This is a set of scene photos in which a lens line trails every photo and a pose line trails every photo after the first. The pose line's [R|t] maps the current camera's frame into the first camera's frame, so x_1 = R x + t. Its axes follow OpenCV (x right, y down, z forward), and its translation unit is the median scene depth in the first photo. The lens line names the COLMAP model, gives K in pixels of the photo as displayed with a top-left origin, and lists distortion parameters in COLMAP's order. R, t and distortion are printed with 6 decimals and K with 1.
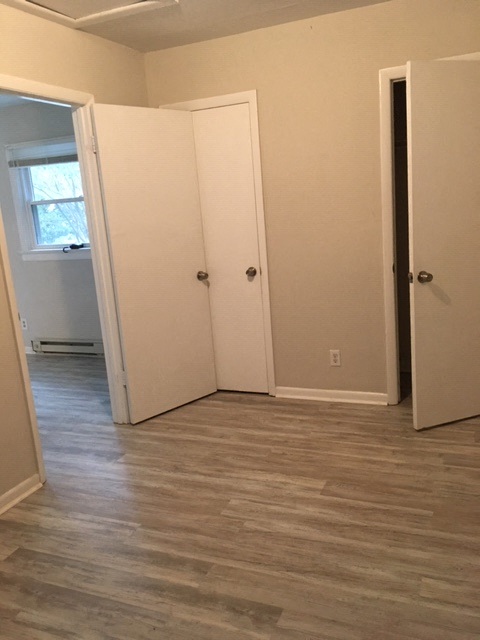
lens RADIAL K [[553.8, 0, 243.7], [0, 553.8, 323.9], [0, 0, 1]] dist [0.090878, -0.127146]
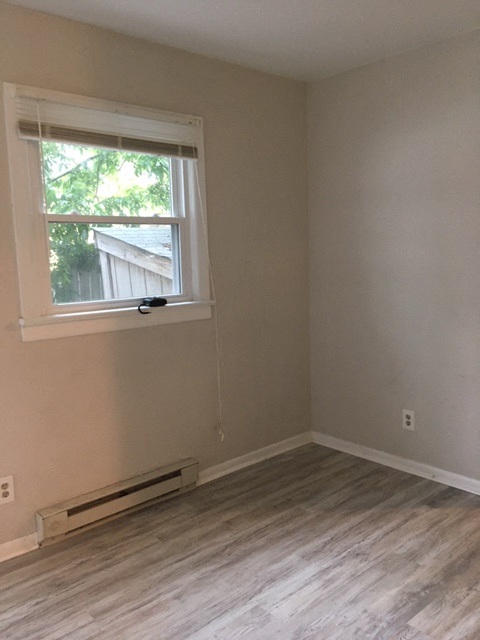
lens RADIAL K [[553.8, 0, 241.3], [0, 553.8, 316.4], [0, 0, 1]] dist [0.090878, -0.127146]
pose [[0.385576, -0.049623, 0.921341, -1.553494], [0.177711, 0.983850, -0.021382, -0.194671], [-0.905401, 0.171977, 0.388167, 1.415280]]
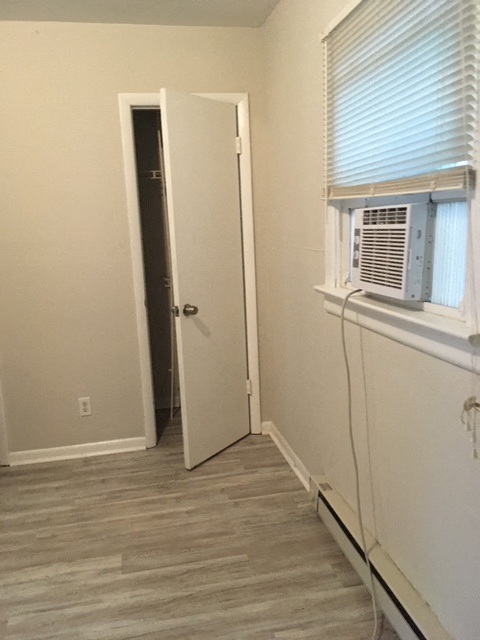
lens RADIAL K [[553.8, 0, 236.8], [0, 553.8, 319.6], [0, 0, 1]] dist [0.090878, -0.127146]
pose [[0.824198, -0.058912, 0.563229, -0.153503], [0.097189, 0.994533, -0.038196, -0.022203], [-0.557900, 0.086221, 0.825417, 0.154874]]
